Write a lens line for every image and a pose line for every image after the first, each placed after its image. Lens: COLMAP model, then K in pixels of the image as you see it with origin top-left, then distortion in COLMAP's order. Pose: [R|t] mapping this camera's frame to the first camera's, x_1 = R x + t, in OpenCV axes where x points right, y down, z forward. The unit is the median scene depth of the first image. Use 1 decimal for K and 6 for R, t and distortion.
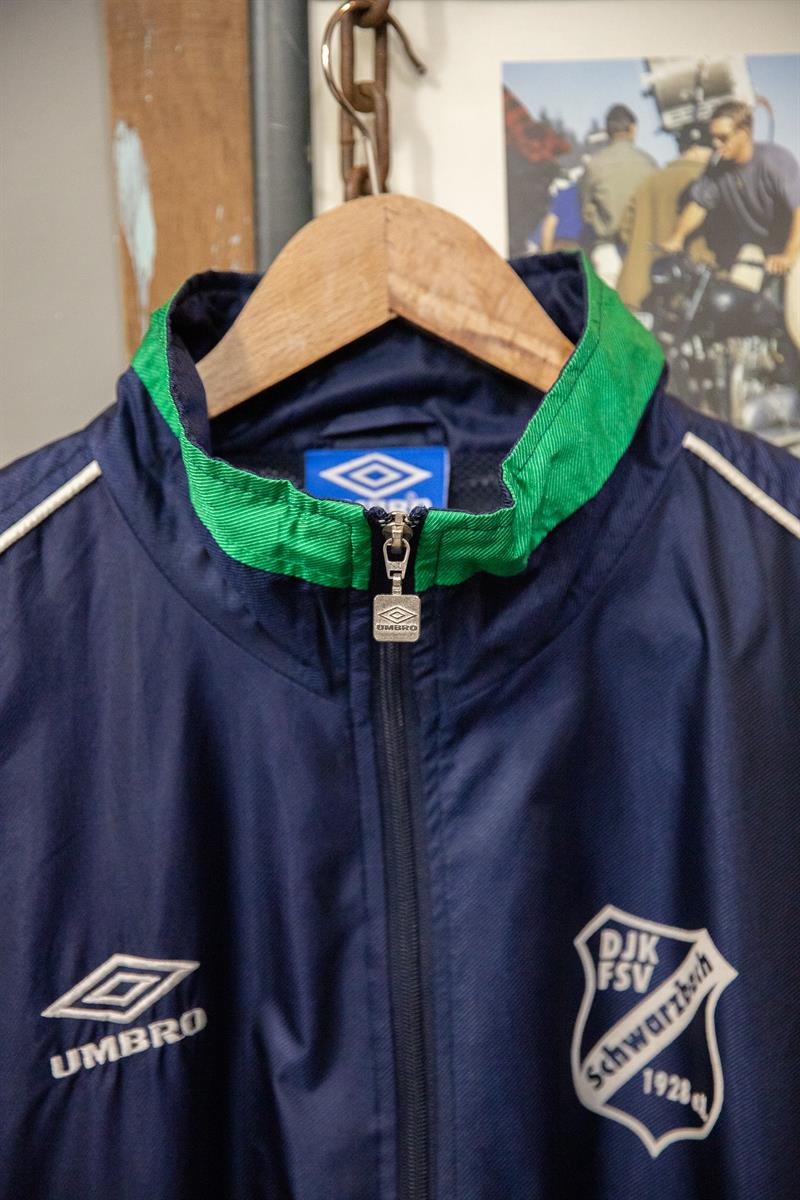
lens RADIAL K [[2150.7, 0, 394.2], [0, 2150.7, 607.0], [0, 0, 1]] dist [0.149377, -0.027415]
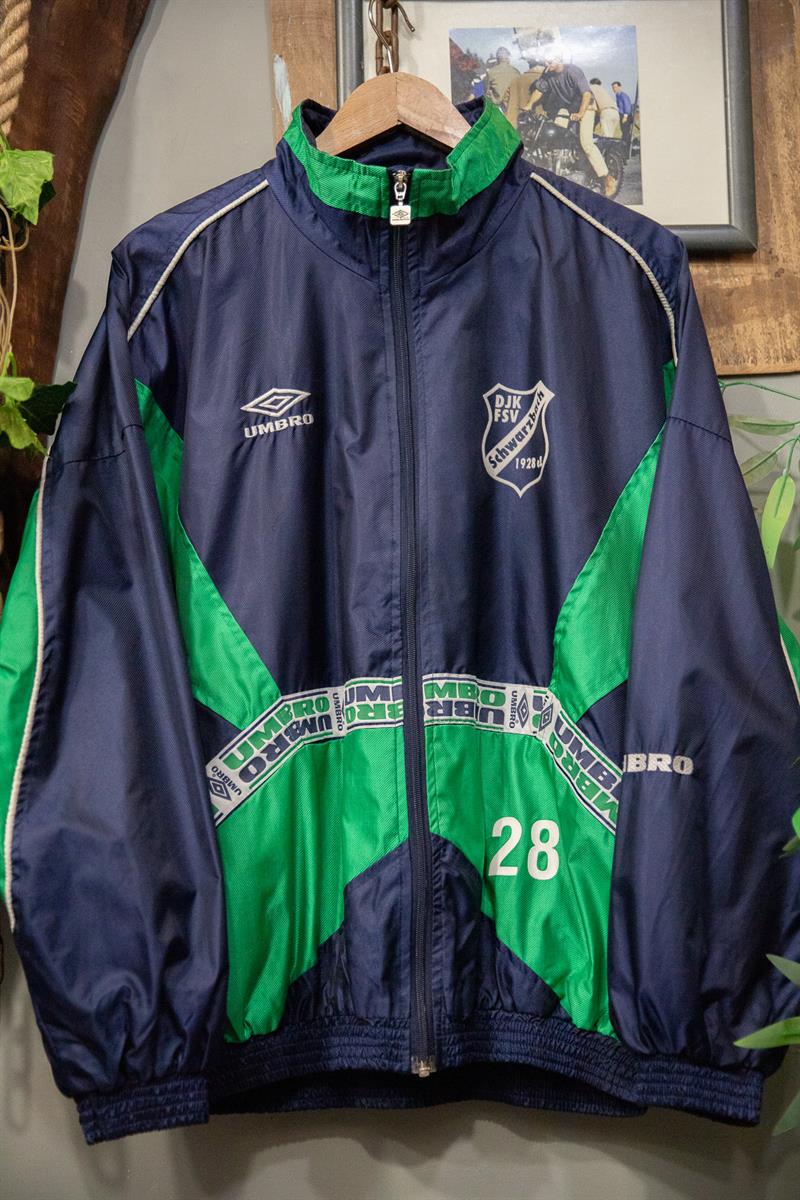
lens RADIAL K [[1801.4, 0, 400.0], [0, 1801.4, 600.0], [0, 0, 1]] dist [0.078895, 0.155536]
pose [[0.999988, 0.001078, -0.004861, 0.009590], [-0.001958, 0.982793, -0.184698, 0.702654], [0.004578, 0.184706, 0.982783, -0.757354]]
